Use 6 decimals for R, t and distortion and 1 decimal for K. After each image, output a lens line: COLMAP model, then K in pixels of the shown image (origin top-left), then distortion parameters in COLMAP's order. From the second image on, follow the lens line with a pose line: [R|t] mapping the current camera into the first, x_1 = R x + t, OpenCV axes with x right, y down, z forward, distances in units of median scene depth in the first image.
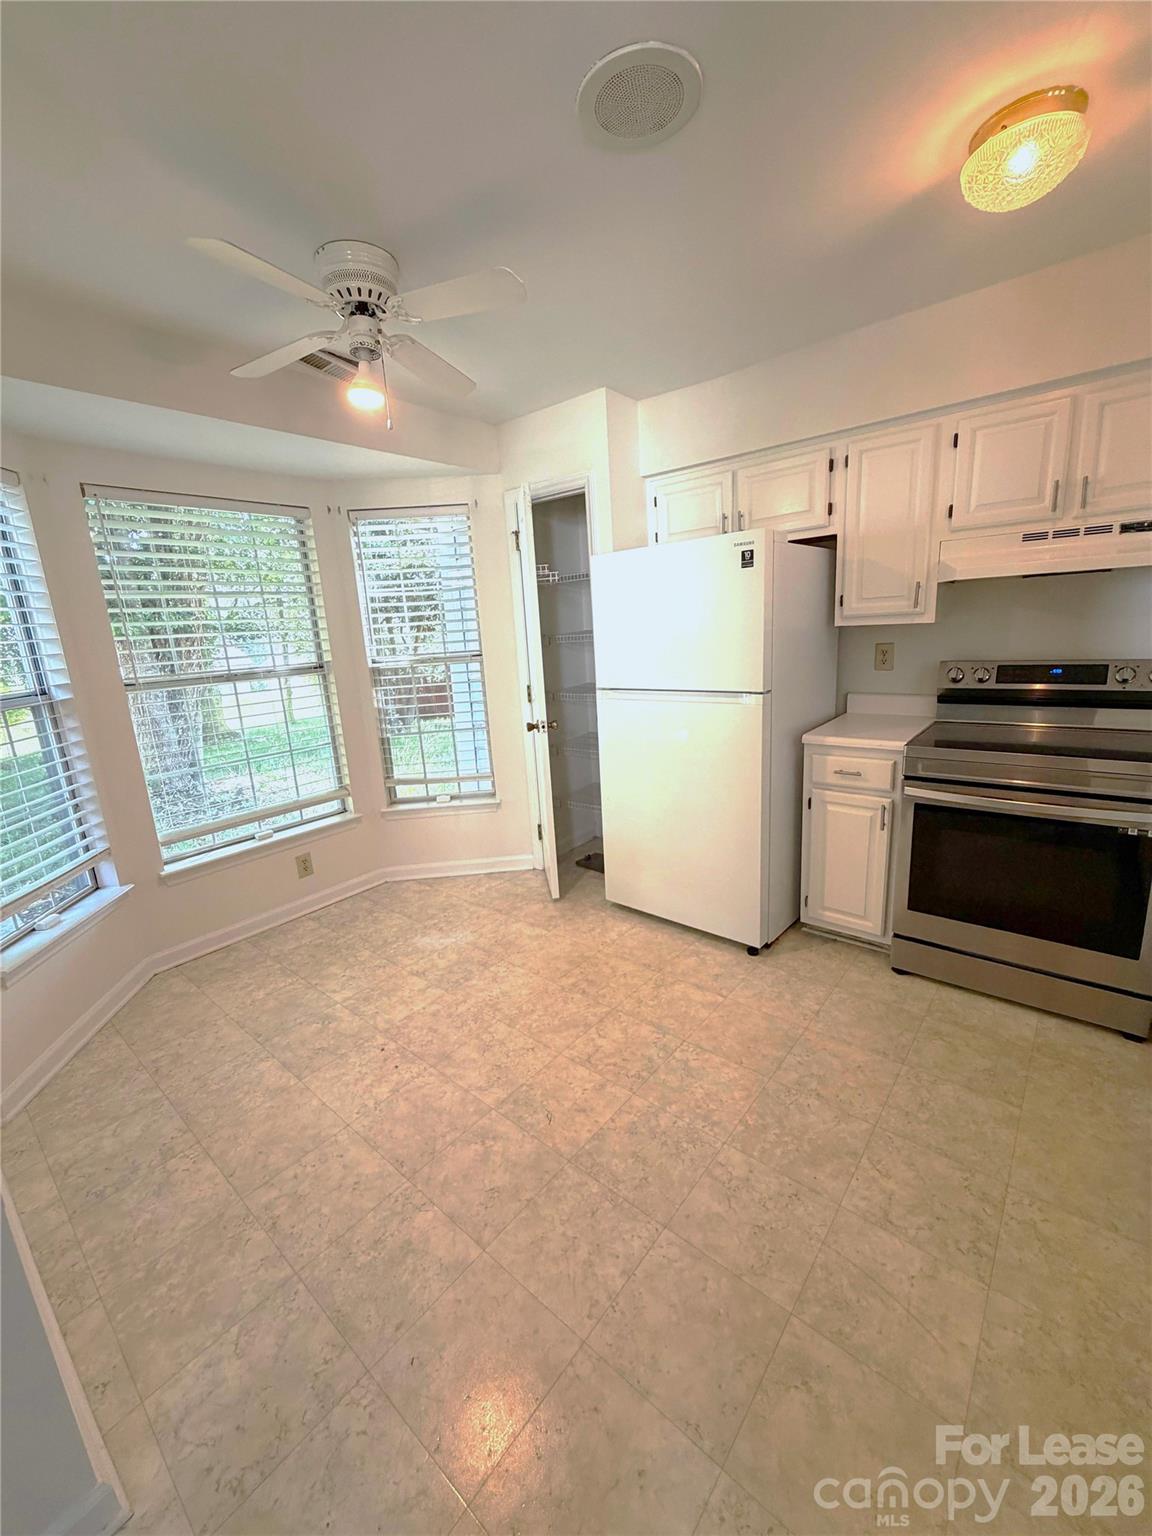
lens RADIAL K [[625.4, 0, 574.5], [0, 625.4, 769.9], [0, 0, 1]] dist [0.001367, 0.000100]
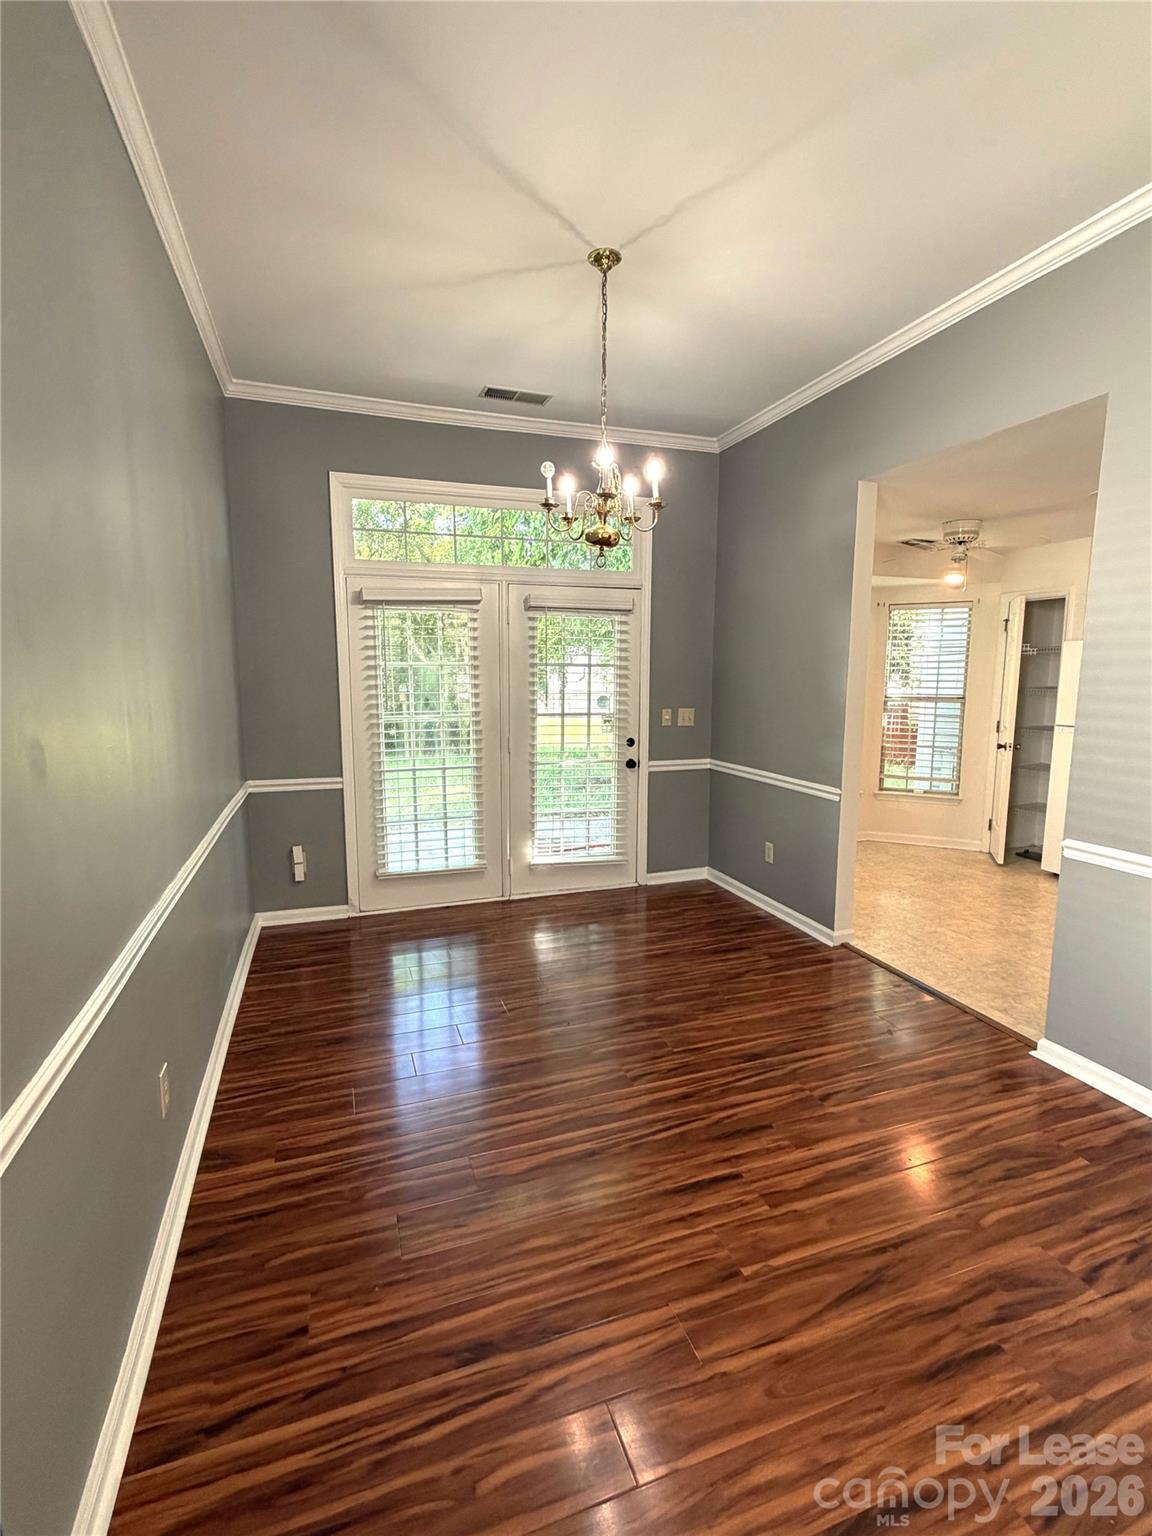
lens RADIAL K [[711.0, 0, 573.5], [0, 711.0, 764.6], [0, 0, 1]] dist [0.004497, 0.000140]
pose [[0.850031, 0.129619, -0.510535, -0.056654], [-0.171444, 0.984555, -0.035486, 0.198407], [0.498050, 0.117692, 0.859124, -0.930108]]
